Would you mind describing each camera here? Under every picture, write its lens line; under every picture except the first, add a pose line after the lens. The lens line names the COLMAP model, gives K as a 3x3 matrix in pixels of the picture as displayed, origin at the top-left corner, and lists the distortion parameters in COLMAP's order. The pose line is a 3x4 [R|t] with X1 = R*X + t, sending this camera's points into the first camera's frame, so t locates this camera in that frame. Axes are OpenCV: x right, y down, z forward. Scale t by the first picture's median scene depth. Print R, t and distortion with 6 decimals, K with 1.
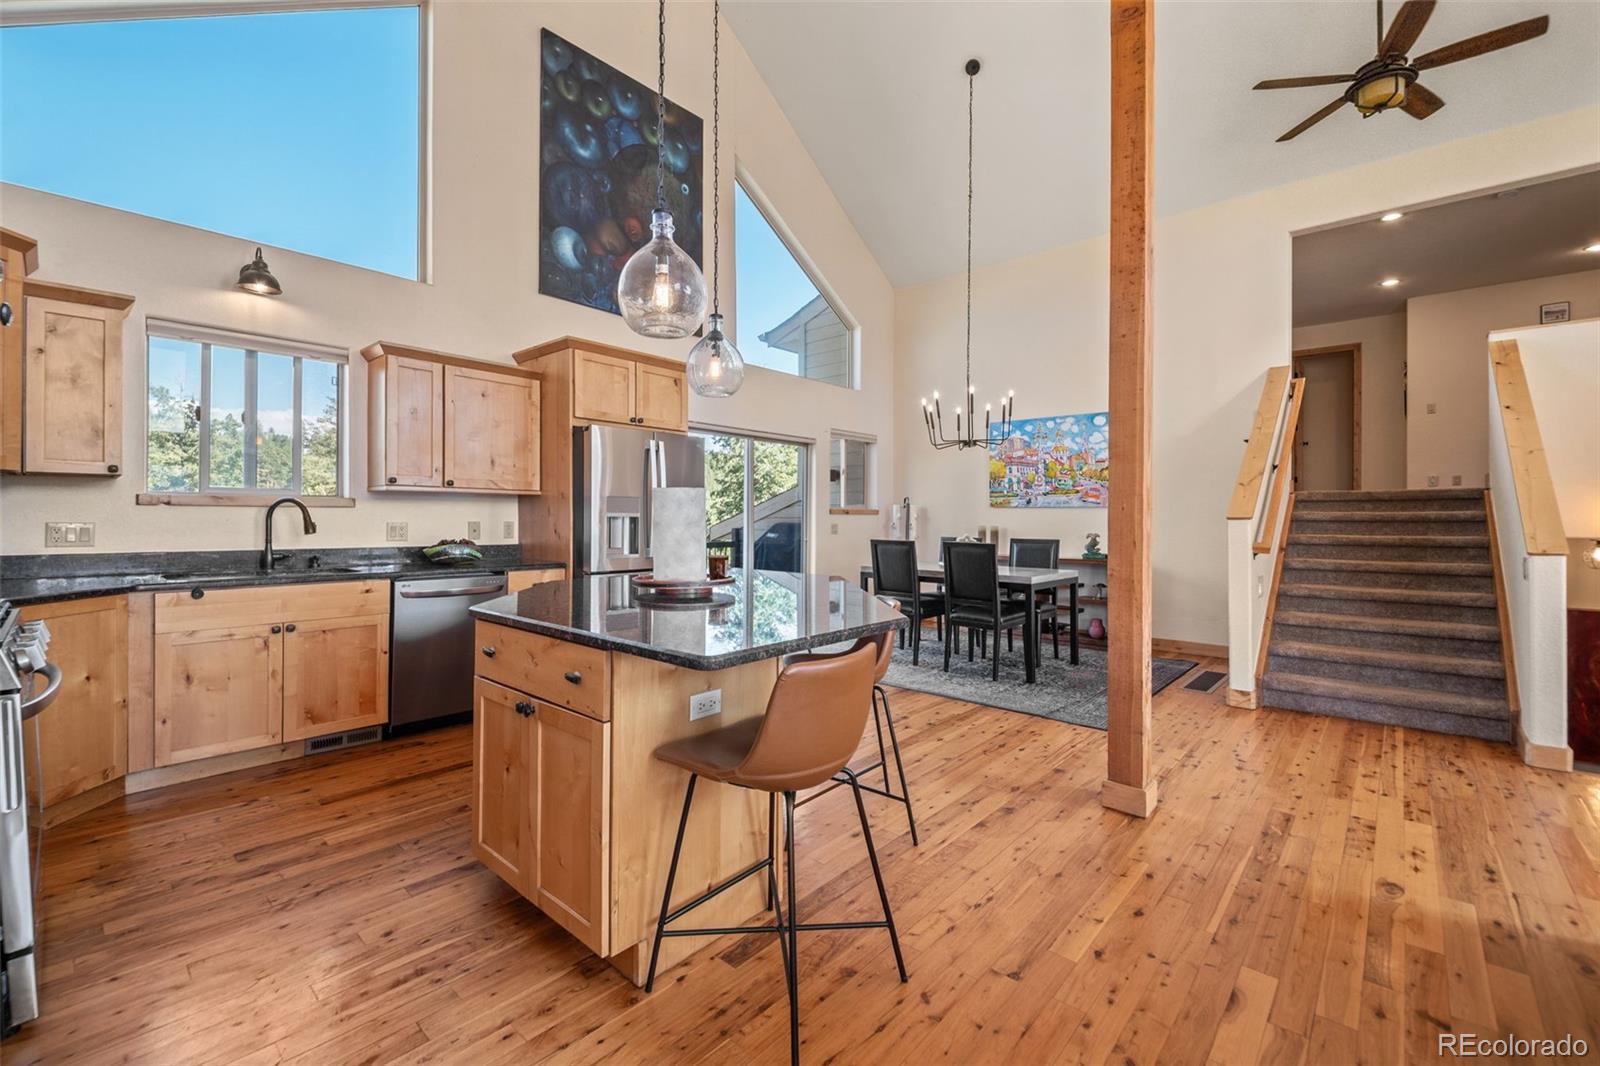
lens RADIAL K [[668.6, 0, 783.9], [0, 668.6, 518.0], [0, 0, 1]] dist [0.001039, 0.000122]
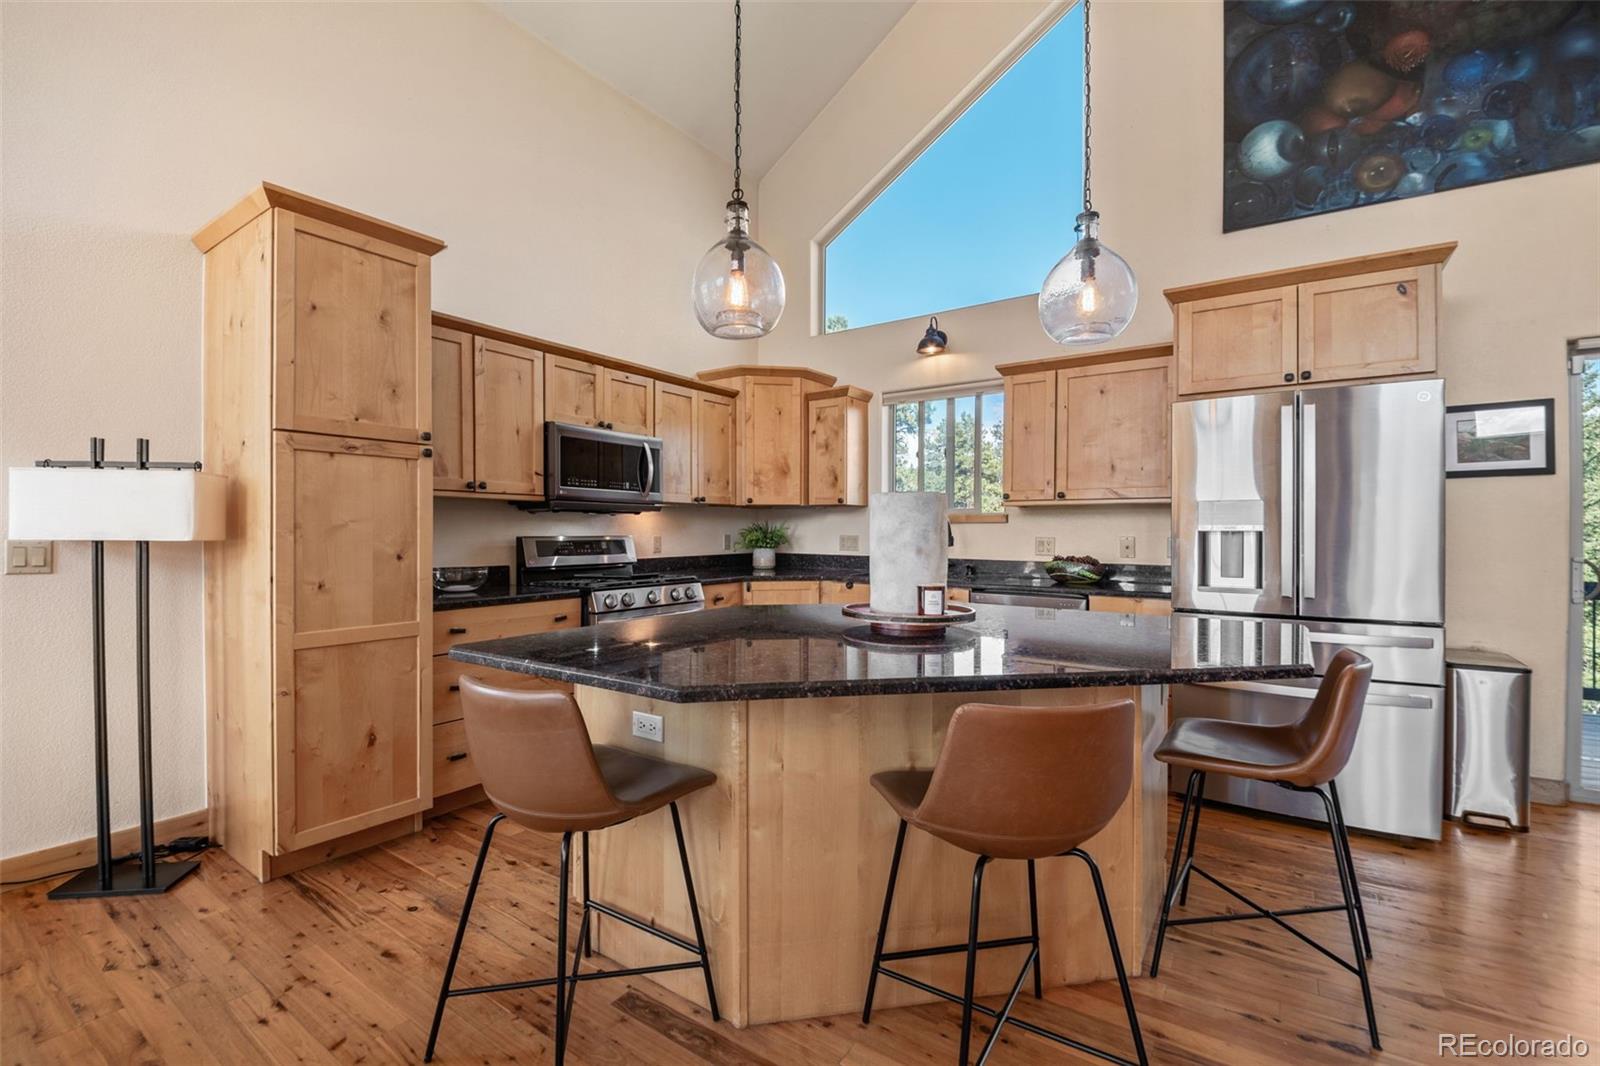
lens RADIAL K [[681.5, 0, 779.7], [0, 681.5, 532.6], [0, 0, 1]] dist [0.000133, -0.012907]
pose [[0.115858, -0.000500, -0.993266, 0.292937], [-0.001950, 0.999998, -0.000731, 0.000998], [0.993264, 0.002022, 0.115857, 0.364488]]
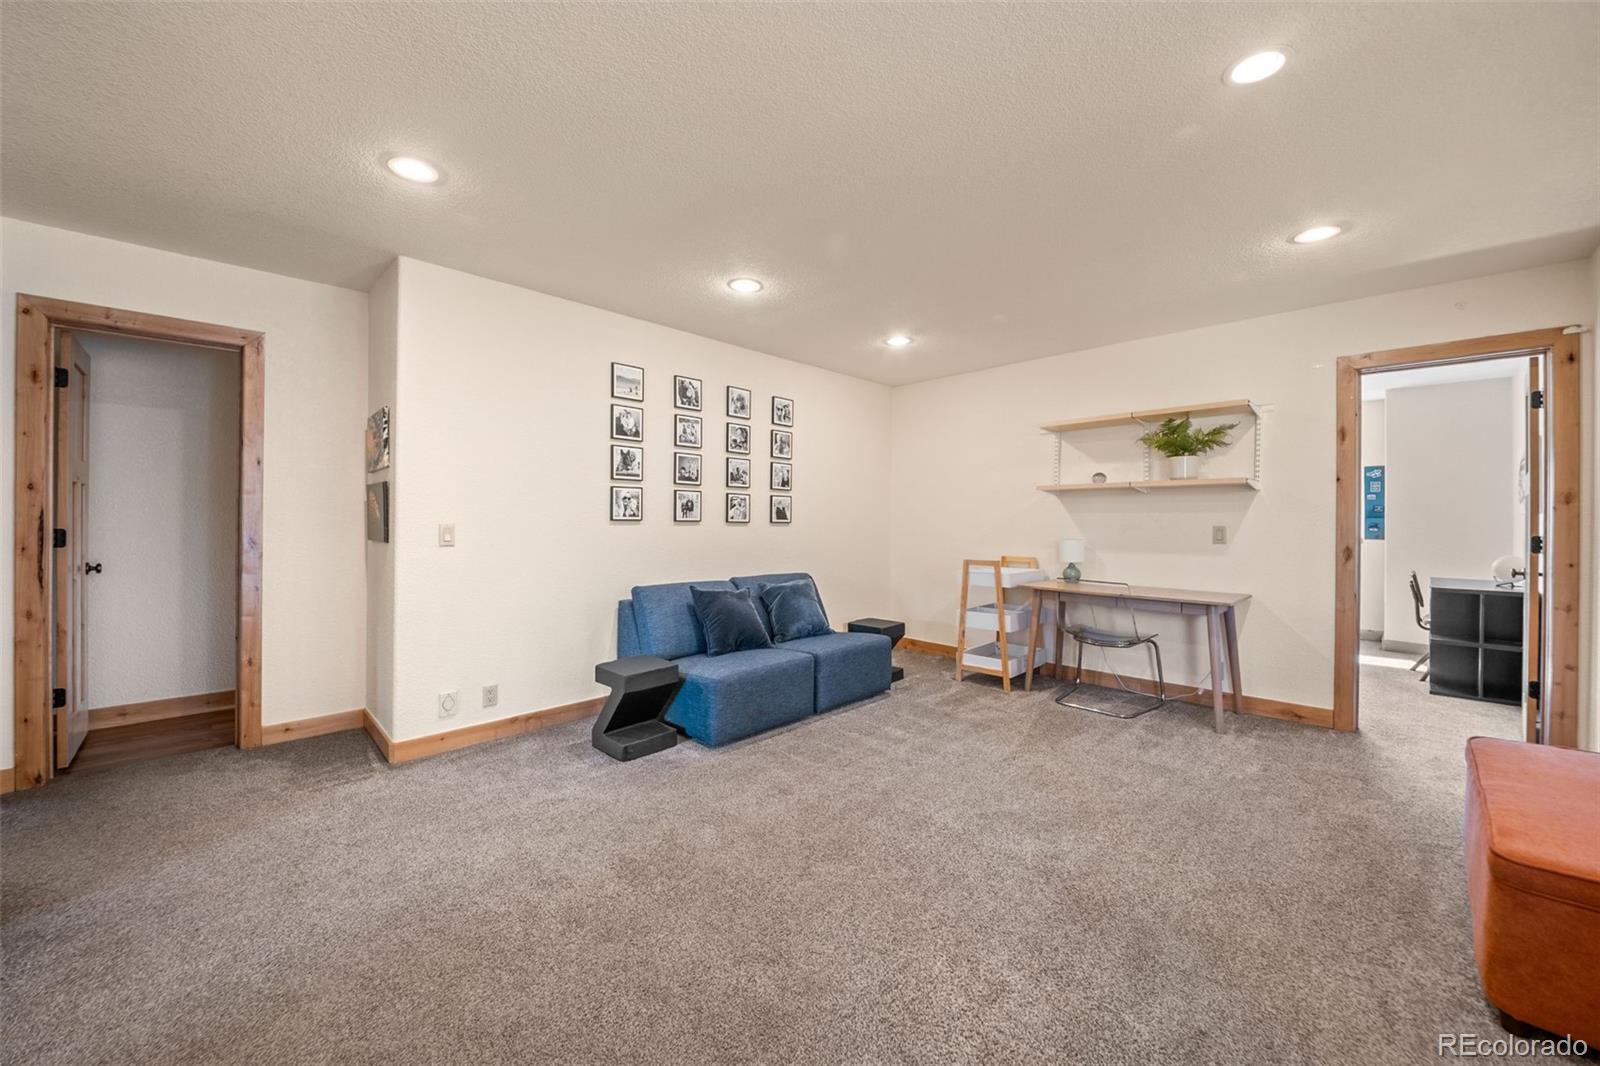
lens RADIAL K [[656.1, 0, 786.6], [0, 656.1, 527.4], [0, 0, 1]] dist [-0.000638, -0.000319]
pose [[0.067835, -0.013462, 0.997606, 0.835060], [-0.009033, 0.999860, 0.014107, -0.261024], [-0.997656, -0.009968, 0.067704, 1.110468]]
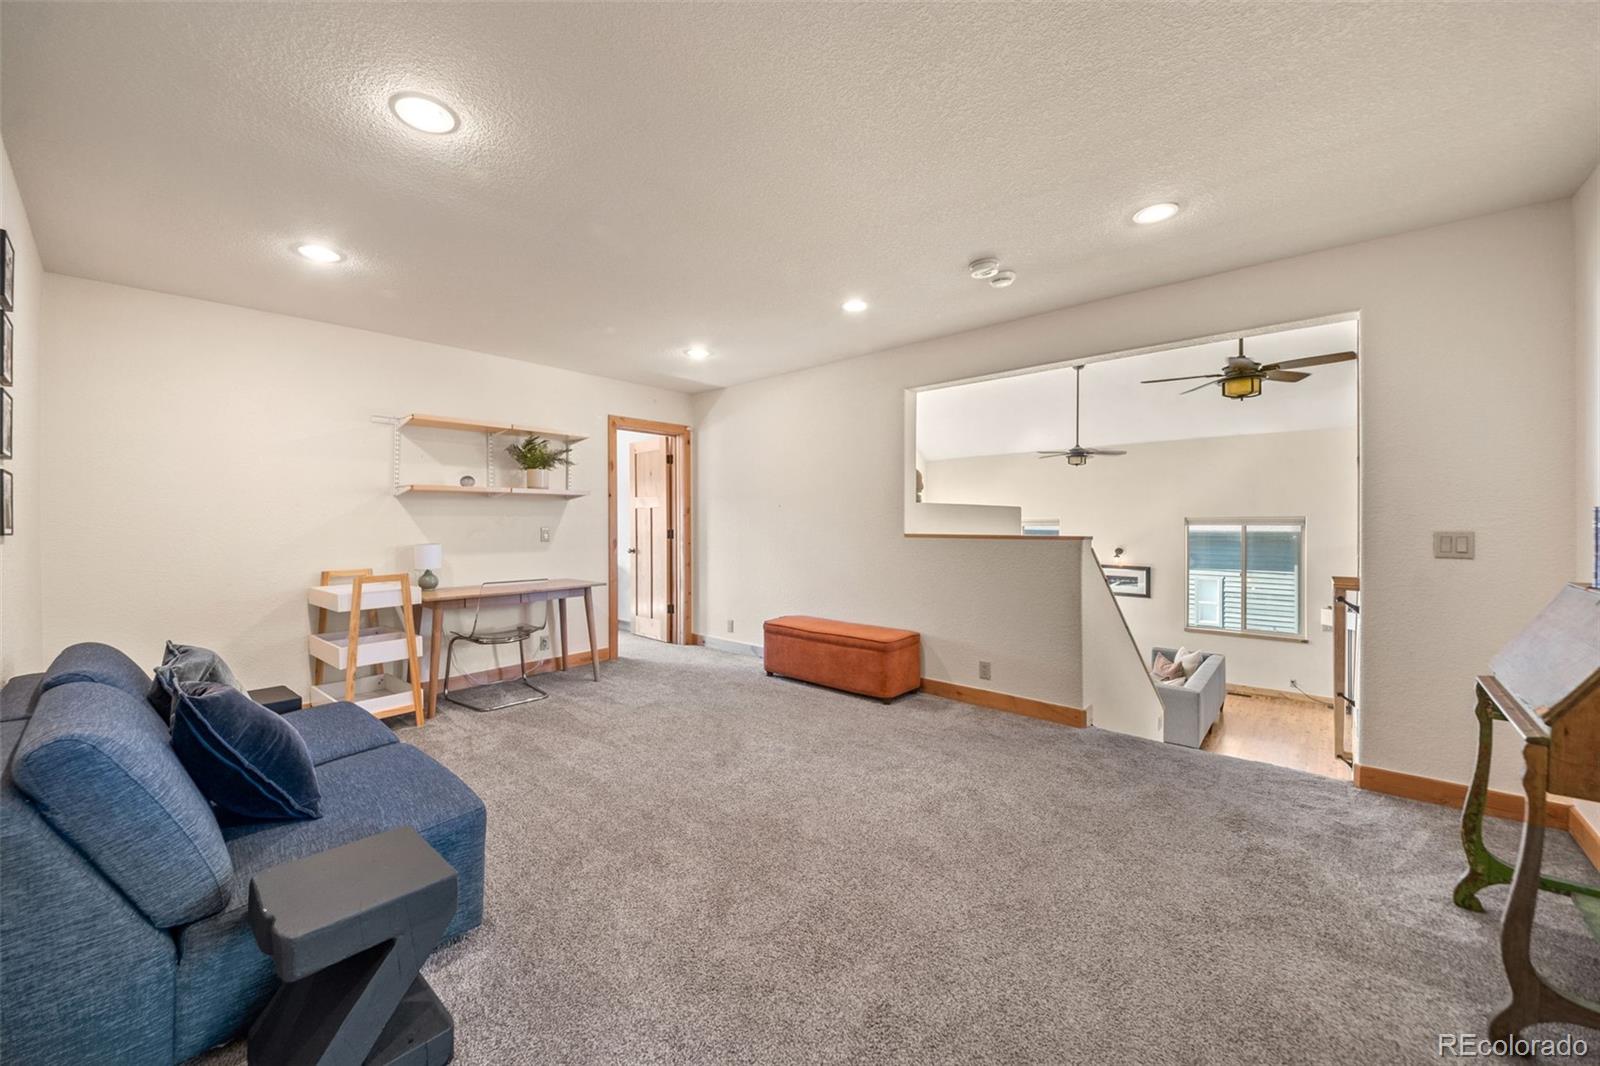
lens RADIAL K [[622.7, 0, 800.1], [0, 622.7, 526.7], [0, 0, 1]] dist [0.093637, -0.000056]
pose [[-0.998966, 0.000602, -0.045459, 1.293862], [0.000247, 0.999969, 0.007811, -0.263922], [0.045462, 0.007791, -0.998936, 1.589938]]
